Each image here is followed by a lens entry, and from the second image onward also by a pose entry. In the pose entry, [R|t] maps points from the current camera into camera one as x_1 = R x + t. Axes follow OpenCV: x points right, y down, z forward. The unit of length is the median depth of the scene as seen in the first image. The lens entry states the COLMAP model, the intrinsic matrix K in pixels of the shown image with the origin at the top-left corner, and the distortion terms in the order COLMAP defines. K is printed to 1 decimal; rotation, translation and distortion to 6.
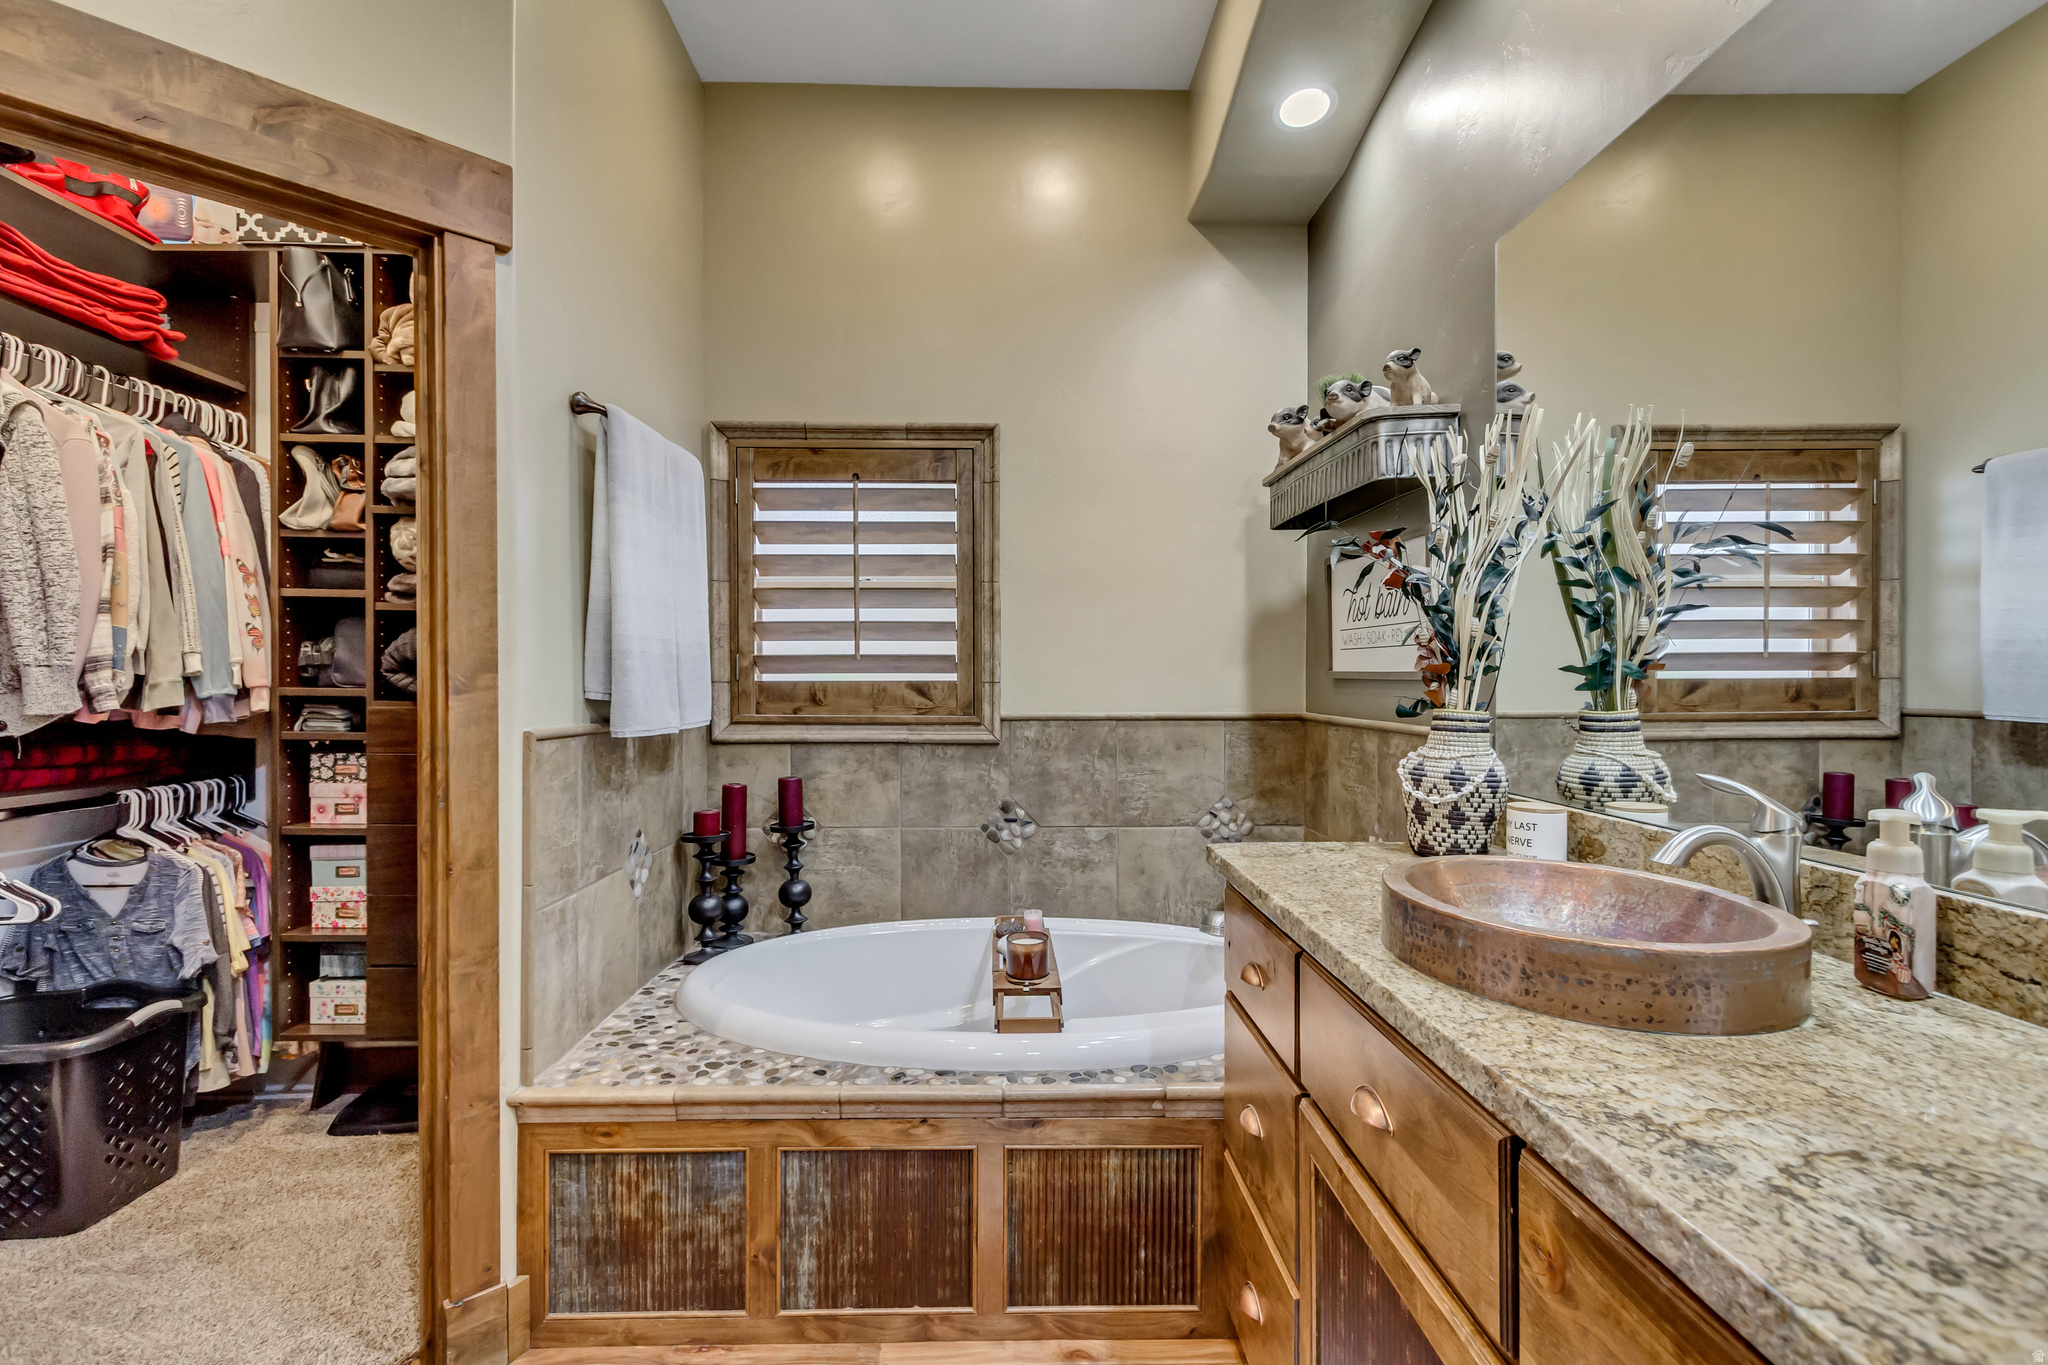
lens RADIAL K [[962.8, 0, 1029.2], [0, 962.8, 674.8], [0, 0, 1]] dist [0.006273, -0.001321]
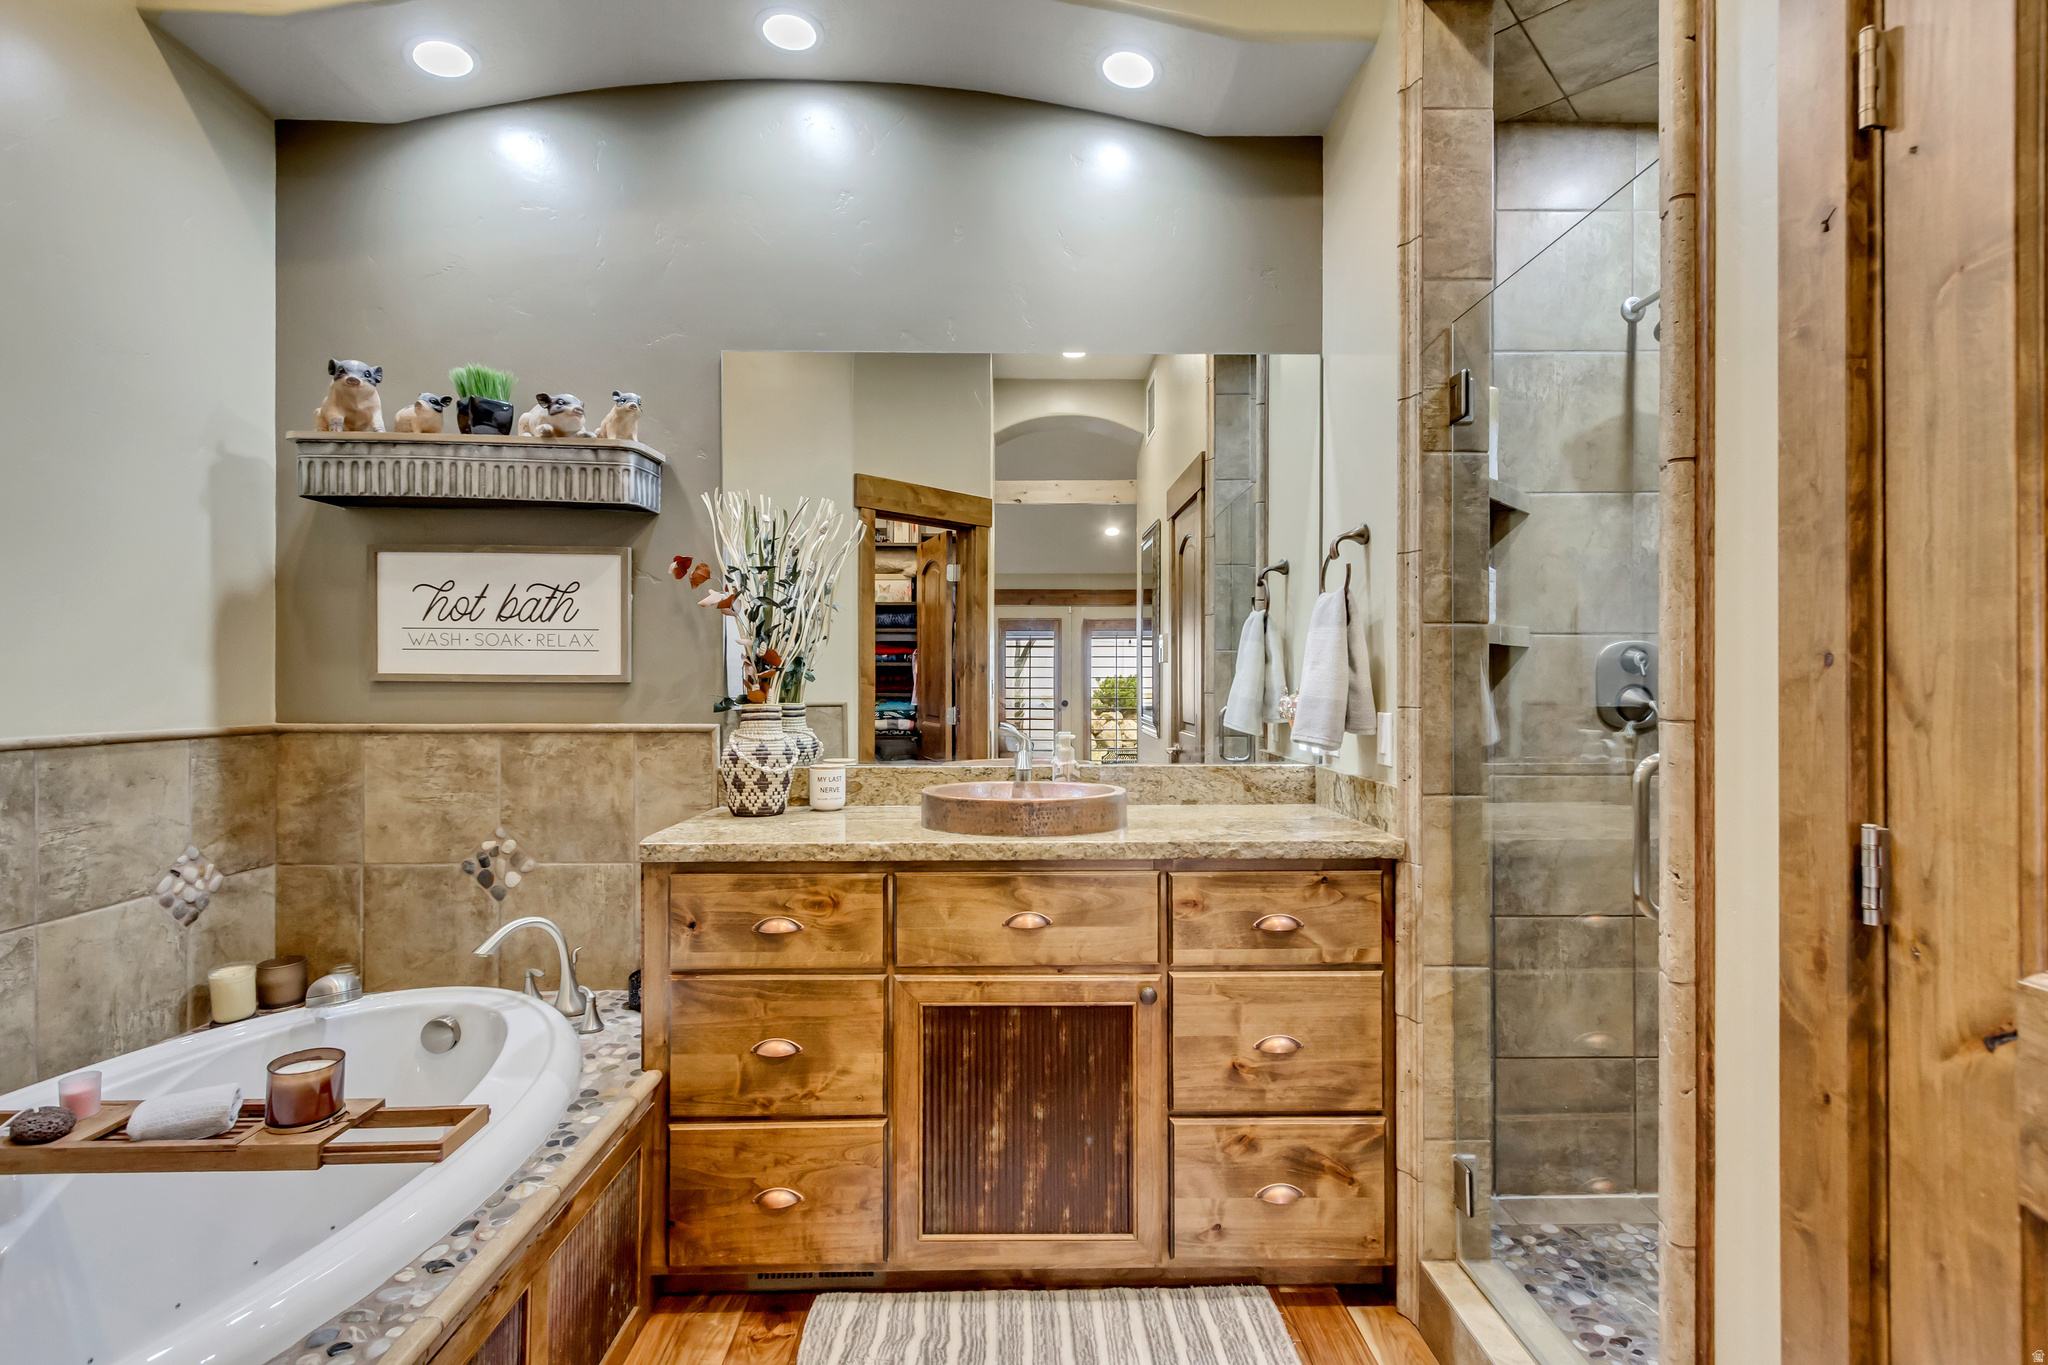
lens RADIAL K [[962.8, 0, 1029.2], [0, 962.8, 674.8], [0, 0, 1]] dist [0.006273, -0.001321]
pose [[-0.009997, 0.010174, 0.999898, -0.527091], [-0.002303, 0.999945, -0.010197, 0.005206], [-0.999947, -0.002404, -0.009973, 0.380240]]
